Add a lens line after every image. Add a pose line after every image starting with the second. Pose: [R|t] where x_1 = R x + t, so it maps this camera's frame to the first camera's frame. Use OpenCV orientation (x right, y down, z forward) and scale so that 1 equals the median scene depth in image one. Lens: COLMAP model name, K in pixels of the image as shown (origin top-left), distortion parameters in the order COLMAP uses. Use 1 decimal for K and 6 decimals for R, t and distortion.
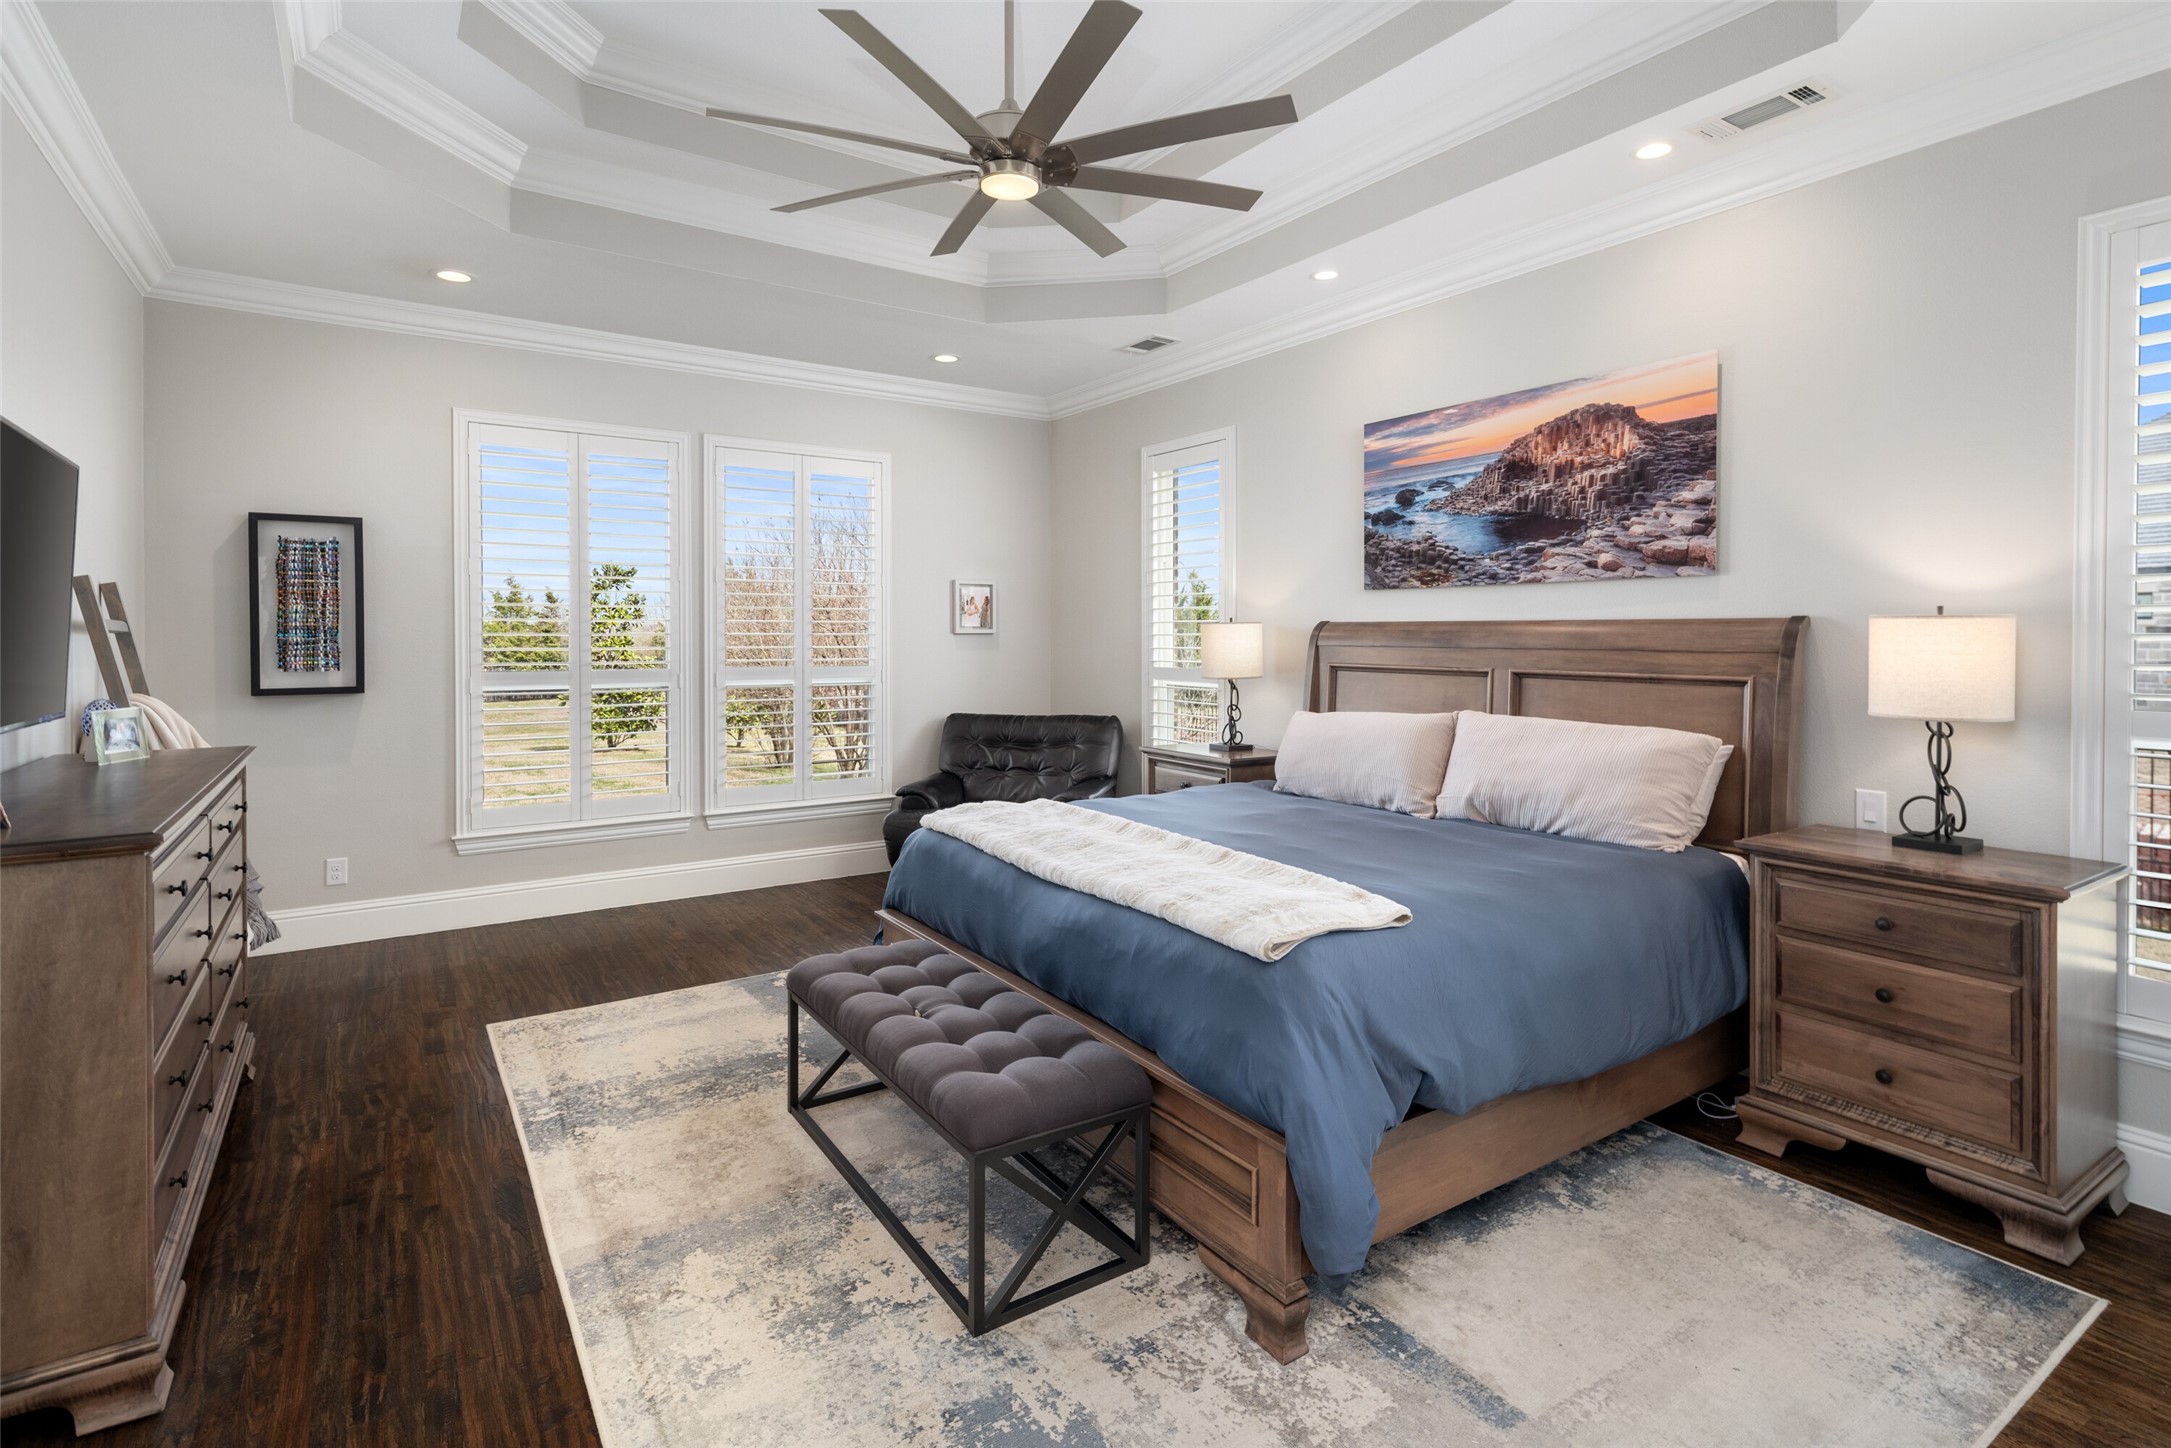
lens RADIAL K [[1046.6, 0, 1087.0], [0, 1046.6, 639.3], [0, 0, 1]] dist [0.016300, 0.000101]
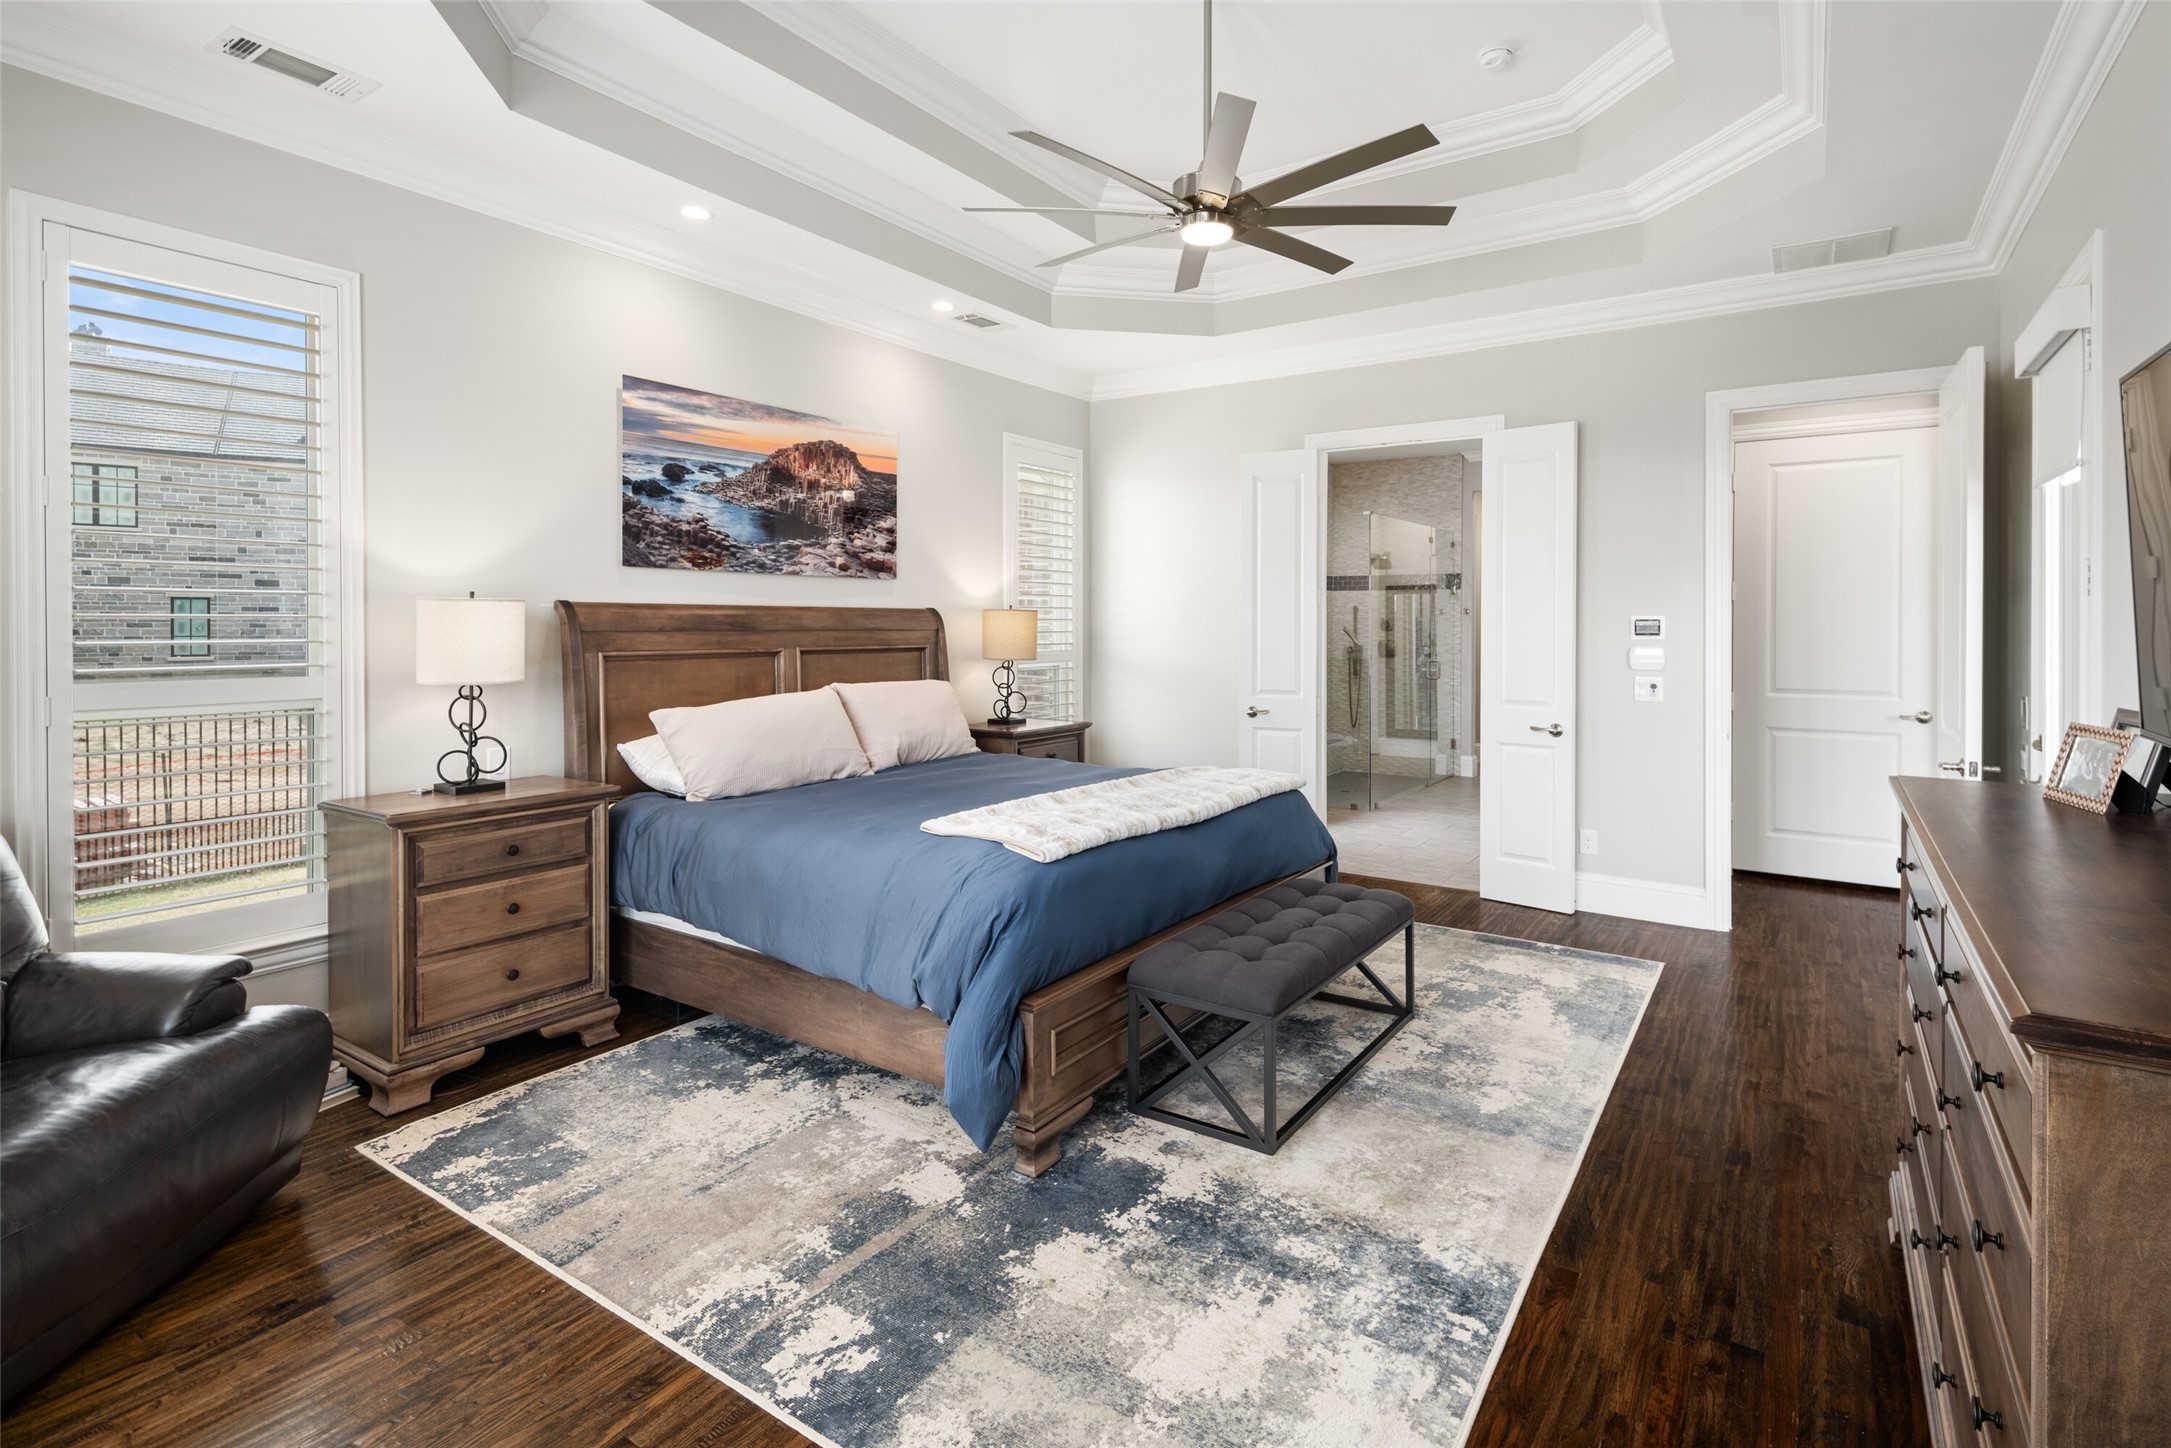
lens RADIAL K [[1046.6, 0, 1087.0], [0, 1046.6, 639.3], [0, 0, 1]] dist [0.016300, 0.000101]
pose [[-0.372119, -0.024356, 0.927865, -0.777424], [-0.005089, 0.999694, 0.024201, -0.010663], [-0.928171, 0.004284, -0.372130, 1.097635]]
